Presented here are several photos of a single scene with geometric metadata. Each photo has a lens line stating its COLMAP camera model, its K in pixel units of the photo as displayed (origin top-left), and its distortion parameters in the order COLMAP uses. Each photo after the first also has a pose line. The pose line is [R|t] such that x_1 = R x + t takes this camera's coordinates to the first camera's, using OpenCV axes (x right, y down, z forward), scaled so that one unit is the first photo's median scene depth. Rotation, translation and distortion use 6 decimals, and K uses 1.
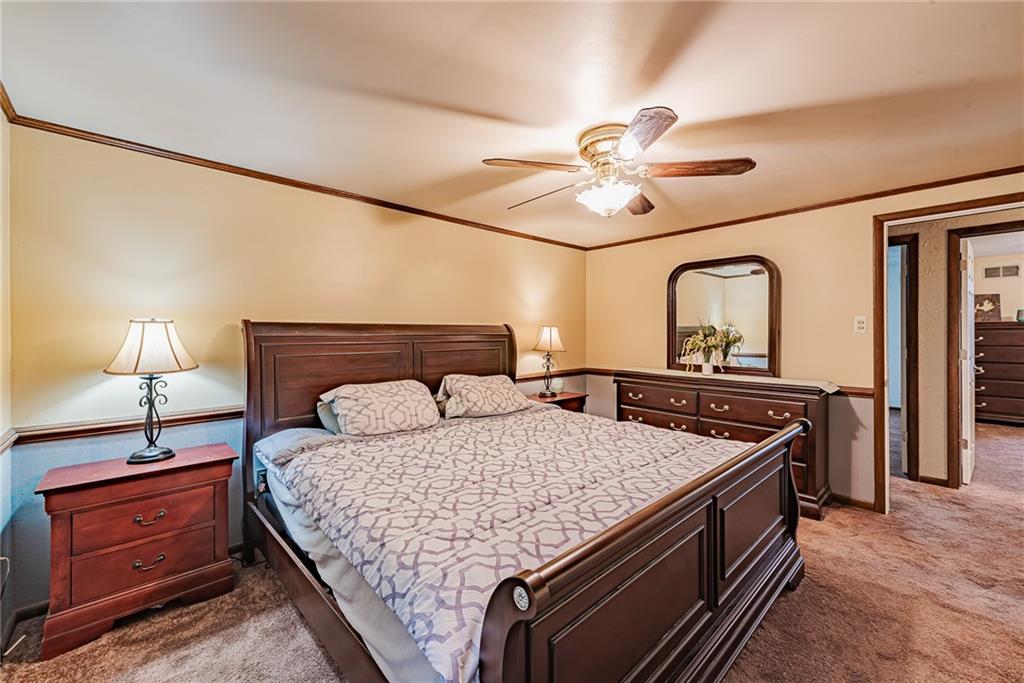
lens RADIAL K [[407.2, 0, 541.1], [0, 407.2, 336.9], [0, 0, 1]] dist [0.000803, 0.000083]
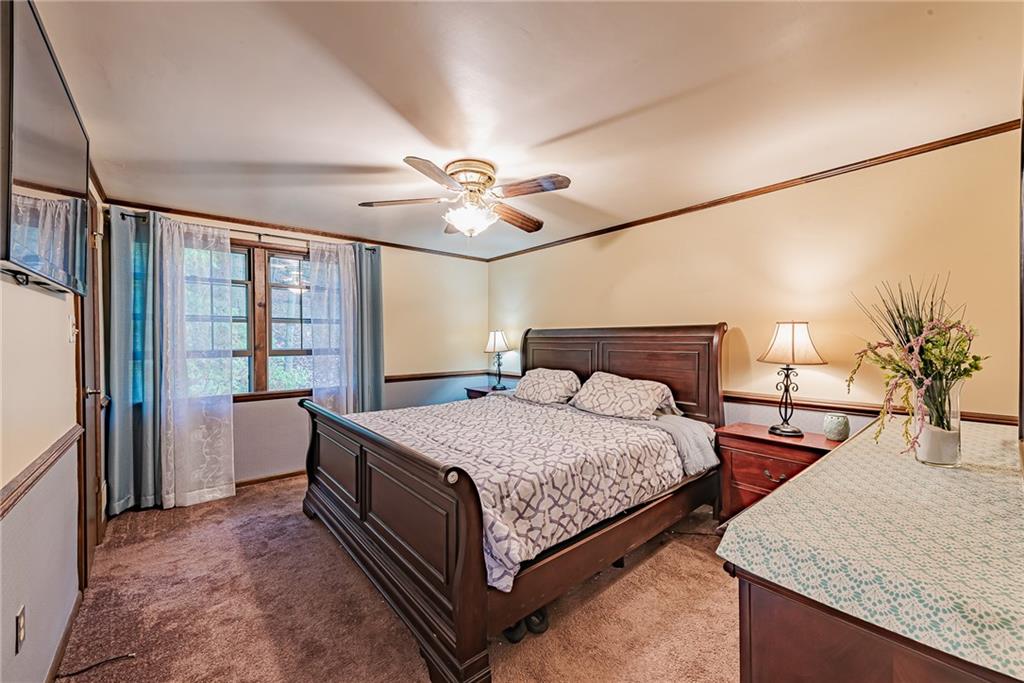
lens RADIAL K [[407.2, 0, 541.1], [0, 407.2, 336.9], [0, 0, 1]] dist [0.000803, 0.000083]
pose [[-0.072241, 0.006994, -0.997363, 0.859523], [0.001984, 0.999974, 0.006868, -0.011952], [0.997385, -0.001483, -0.072253, 0.875174]]
